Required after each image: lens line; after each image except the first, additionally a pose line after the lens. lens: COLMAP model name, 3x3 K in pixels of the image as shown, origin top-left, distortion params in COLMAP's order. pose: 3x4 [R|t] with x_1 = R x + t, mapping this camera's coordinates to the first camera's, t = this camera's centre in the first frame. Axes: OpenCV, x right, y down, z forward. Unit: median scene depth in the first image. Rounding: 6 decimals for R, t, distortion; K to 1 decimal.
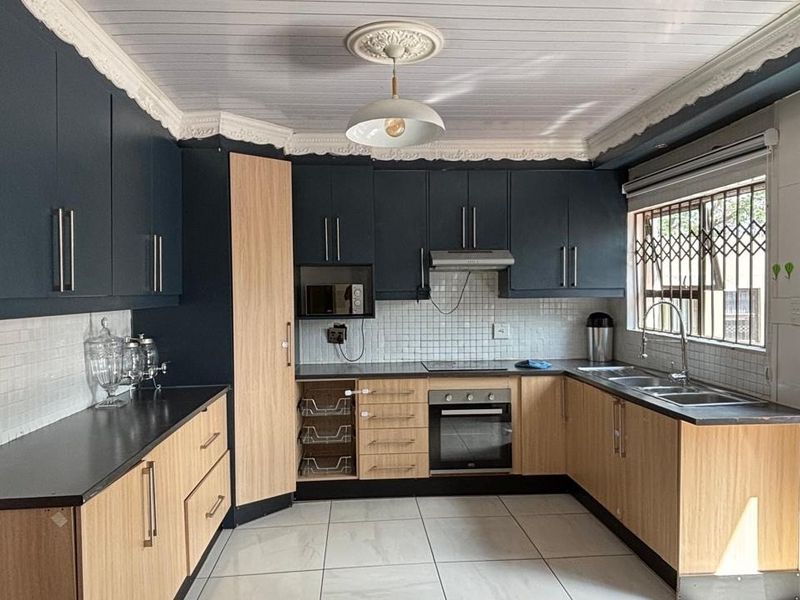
lens RADIAL K [[594.1, 0, 397.9], [0, 594.1, 298.0], [0, 0, 1]] dist [0.059469, -0.086597]
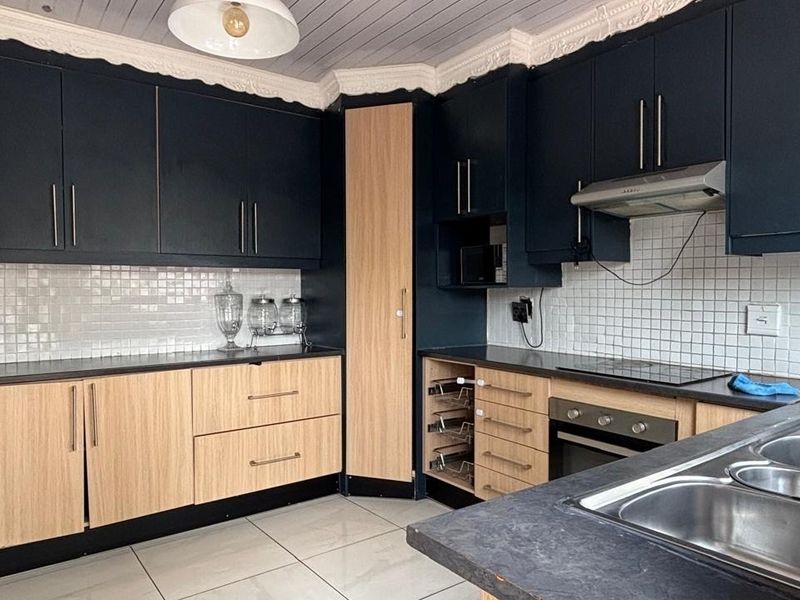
lens RADIAL K [[594.1, 0, 397.9], [0, 594.1, 298.0], [0, 0, 1]] dist [0.059469, -0.086597]
pose [[0.493823, 0.027811, -0.869118, 0.545069], [-0.015271, 0.999612, 0.023310, 0.033124], [0.869428, 0.001762, 0.494056, 0.531870]]
